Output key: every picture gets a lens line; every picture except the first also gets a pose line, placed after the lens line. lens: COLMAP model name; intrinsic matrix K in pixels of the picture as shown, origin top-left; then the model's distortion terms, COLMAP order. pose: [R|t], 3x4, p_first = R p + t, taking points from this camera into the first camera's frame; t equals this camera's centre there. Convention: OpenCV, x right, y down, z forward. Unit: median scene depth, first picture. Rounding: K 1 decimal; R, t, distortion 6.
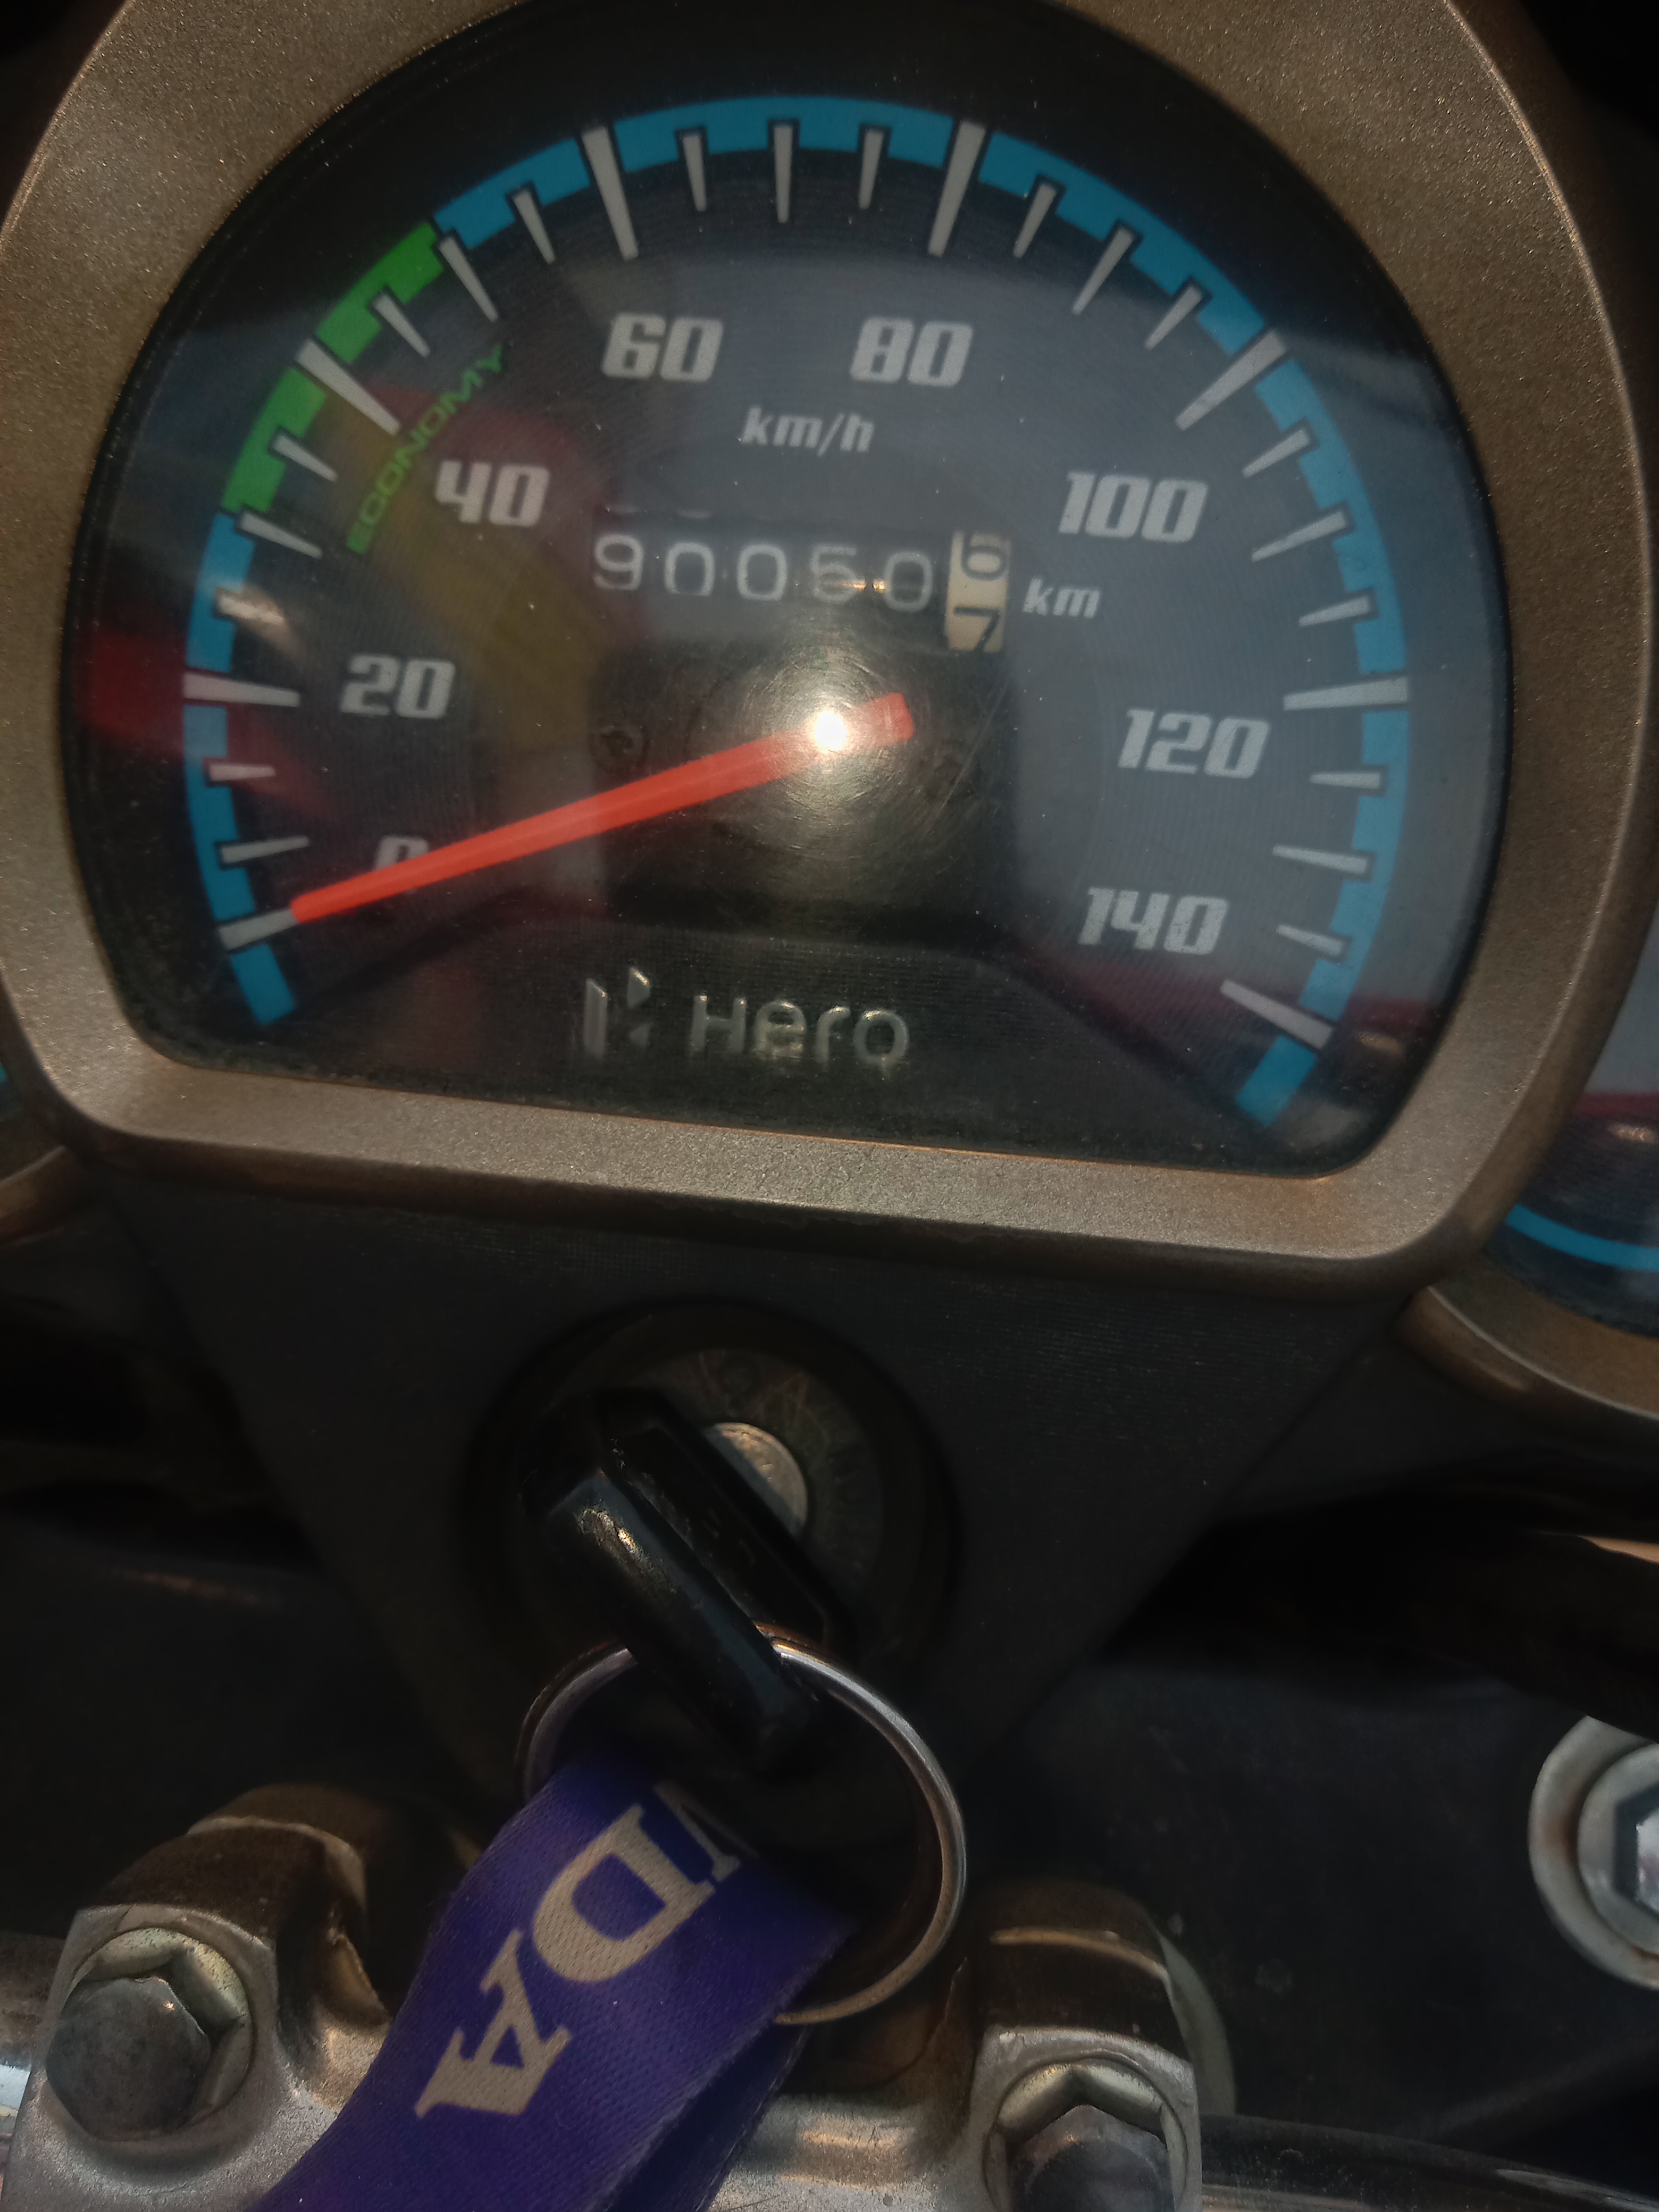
lens RADIAL K [[1746.2, 0, 814.4], [0, 1746.2, 1101.5], [0, 0, 1]] dist [-0.047955, 0.004968]
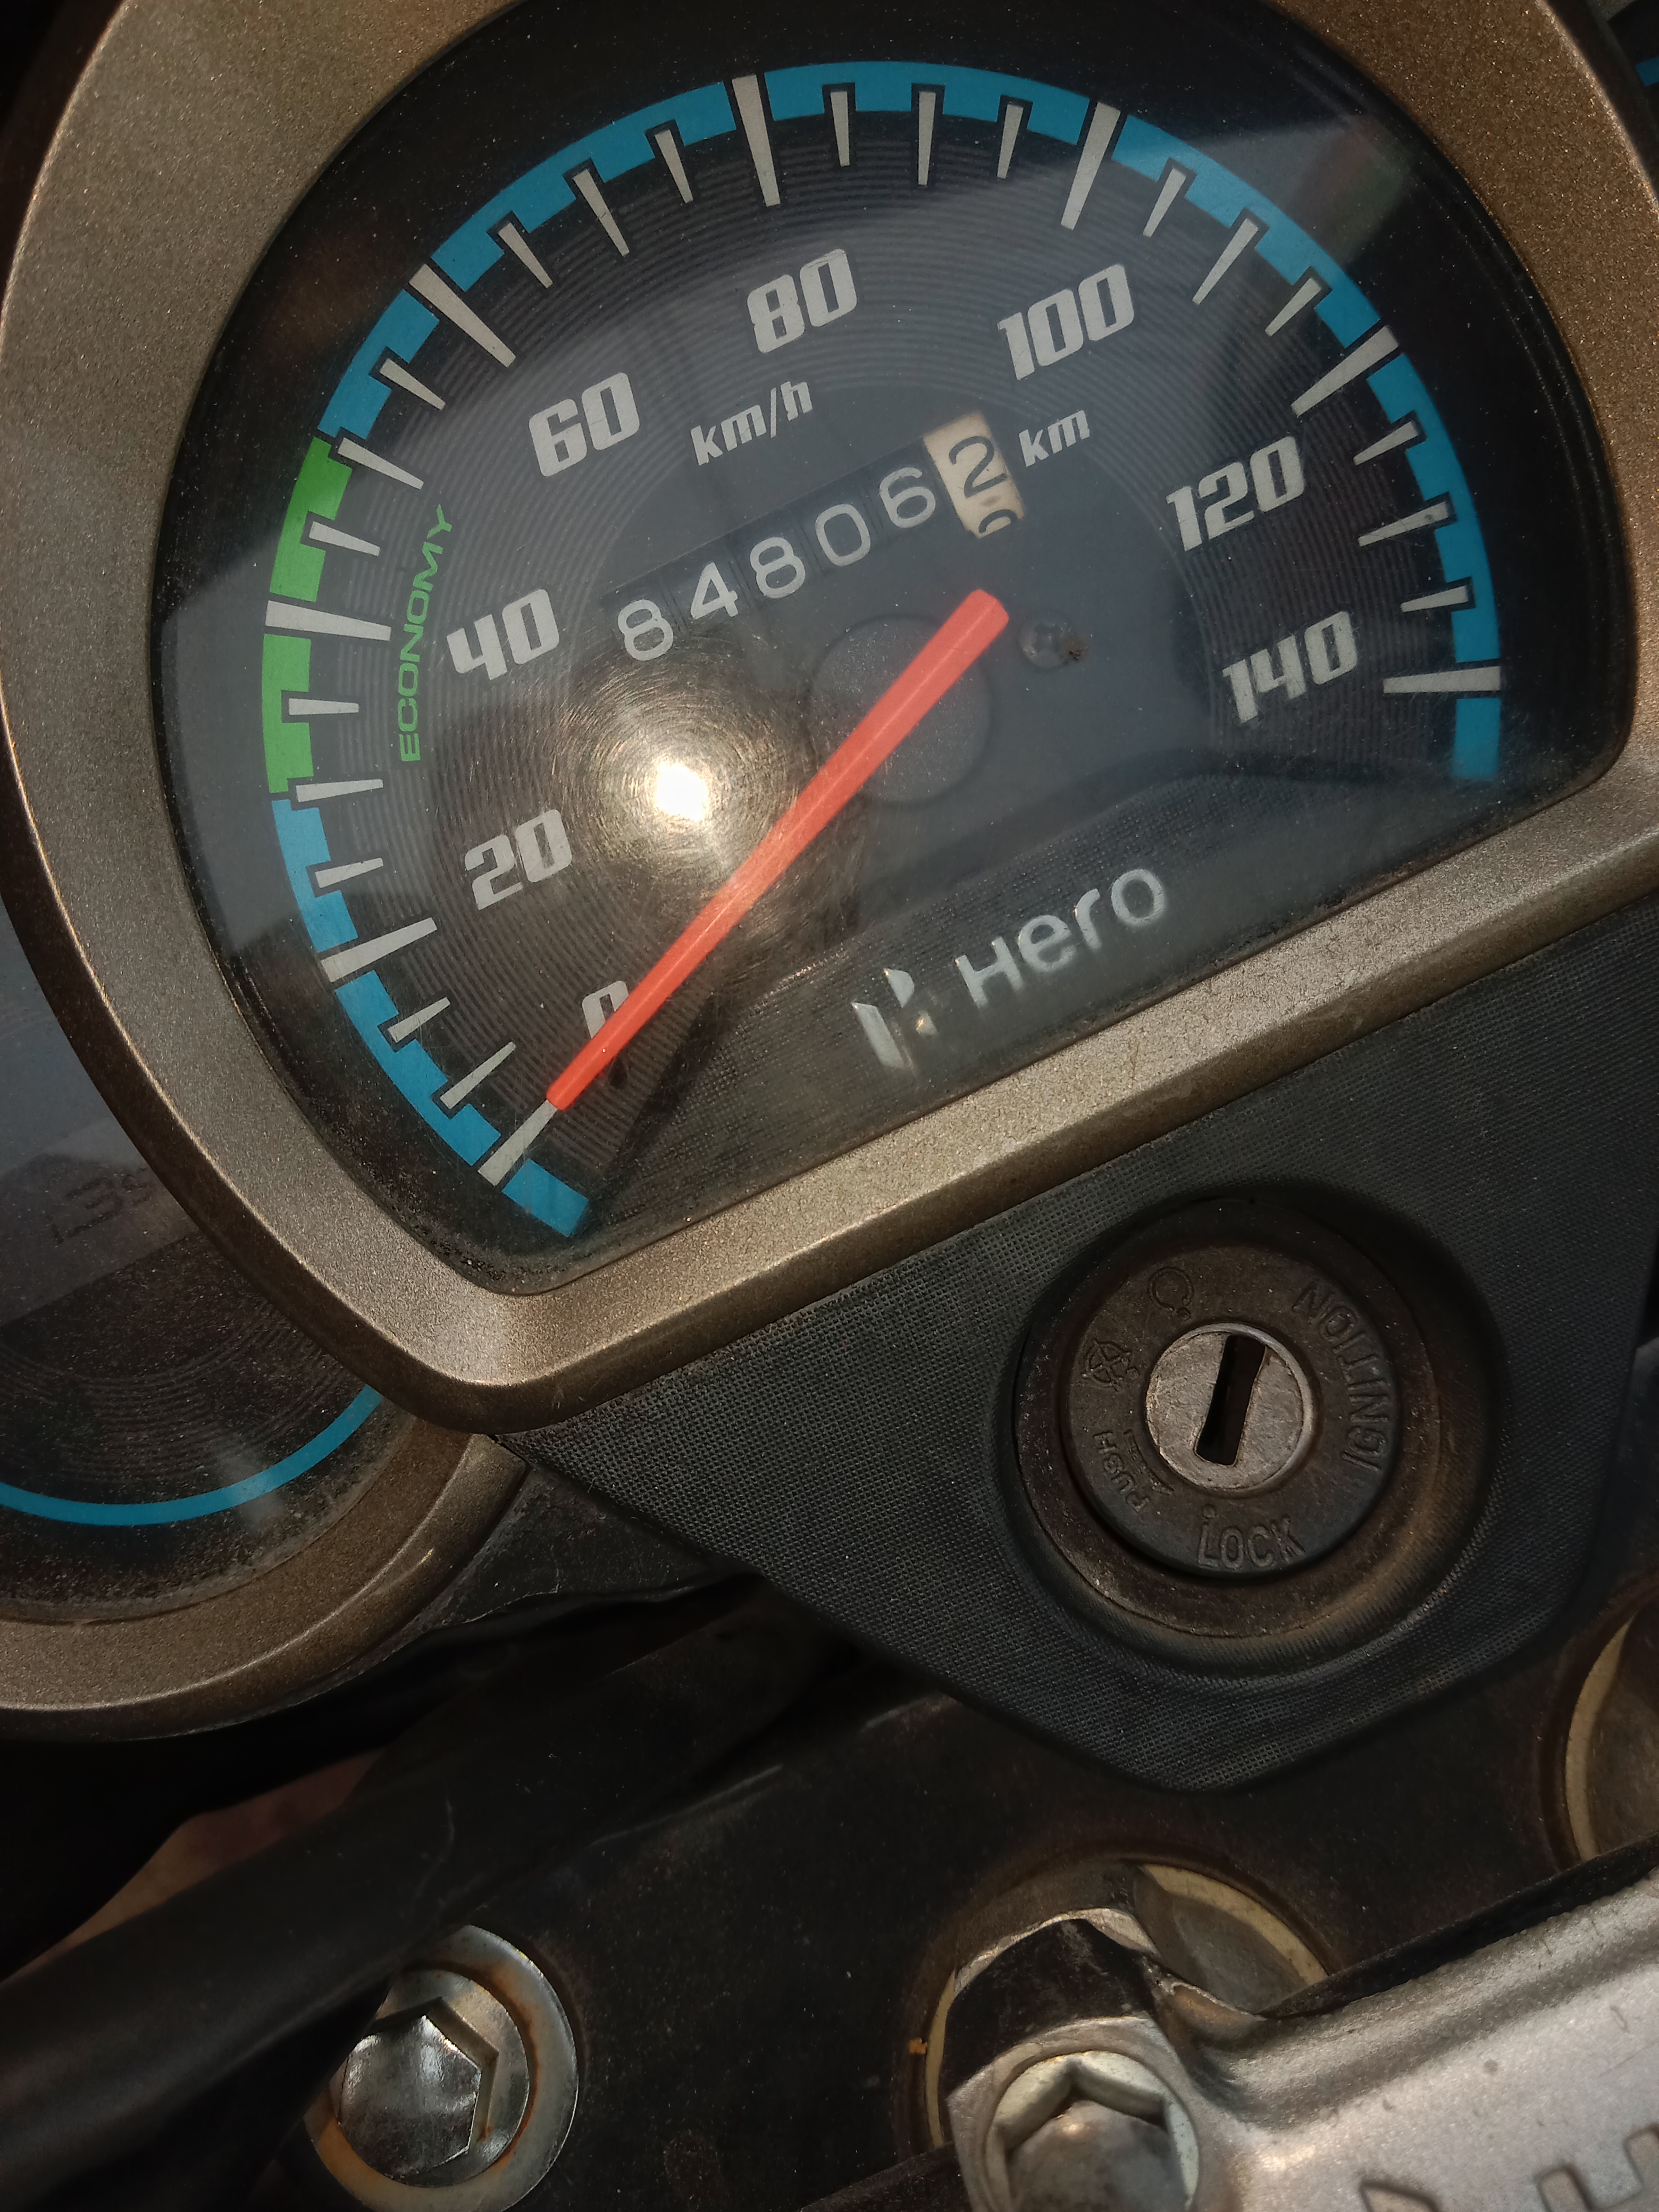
lens RADIAL K [[1746.2, 0, 814.4], [0, 1746.2, 1101.5], [0, 0, 1]] dist [-0.047955, 0.004968]
pose [[0.852513, -0.521691, 0.032572, -0.207928], [0.522690, 0.851333, -0.045029, 0.010052], [-0.004238, 0.055413, 0.998455, 0.025329]]
